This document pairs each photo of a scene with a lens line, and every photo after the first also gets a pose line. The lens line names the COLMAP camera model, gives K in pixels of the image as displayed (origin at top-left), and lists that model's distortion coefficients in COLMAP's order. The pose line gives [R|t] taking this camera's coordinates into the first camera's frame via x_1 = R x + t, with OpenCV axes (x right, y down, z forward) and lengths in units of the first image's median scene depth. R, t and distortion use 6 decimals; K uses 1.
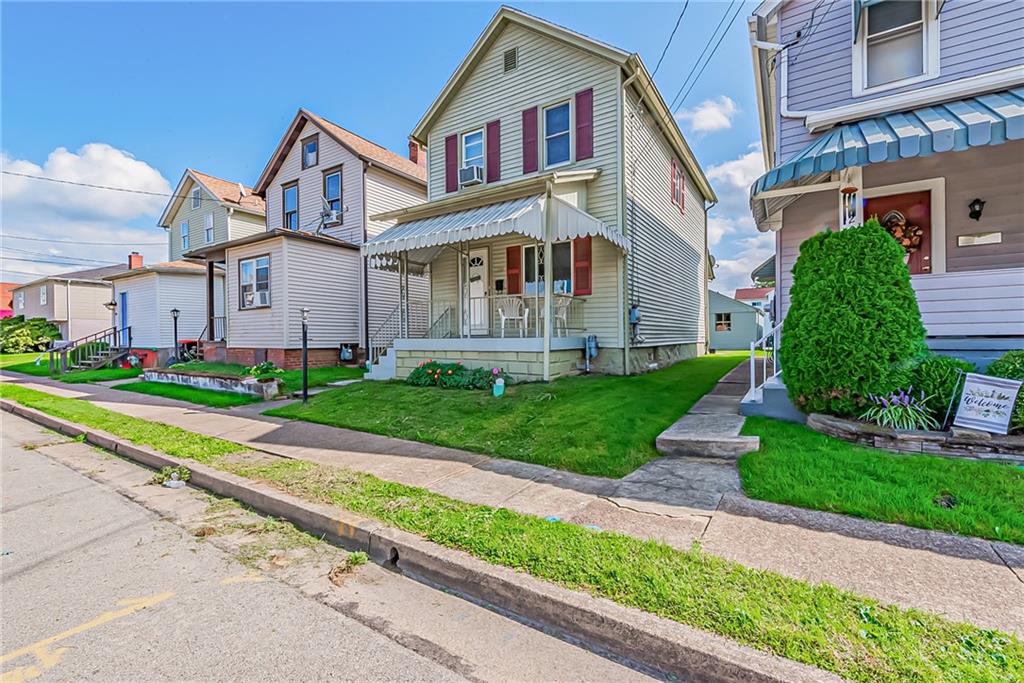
lens RADIAL K [[408.6, 0, 512.0], [0, 408.6, 341.5], [0, 0, 1]] dist [0.002091, -0.000245]
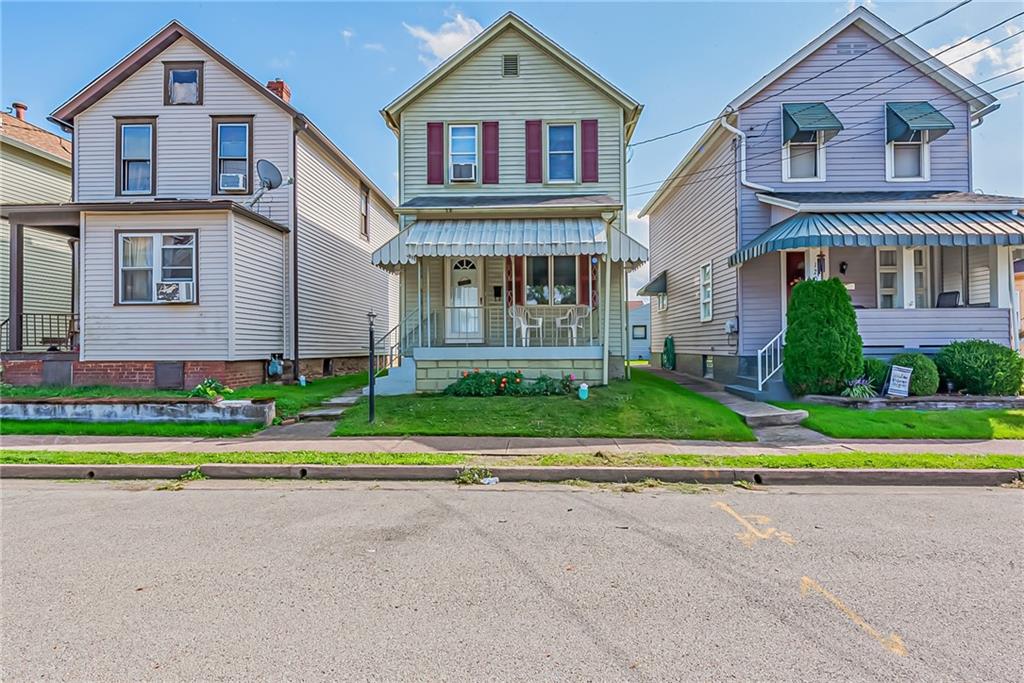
lens RADIAL K [[538.8, 0, 514.3], [0, 538.8, 337.3], [0, 0, 1]] dist [0.005451, 0.000645]
pose [[0.866186, 0.011450, 0.499591, -0.661873], [0.002800, 0.999611, -0.027764, 0.004552], [-0.499714, 0.025448, 0.865816, -0.118935]]
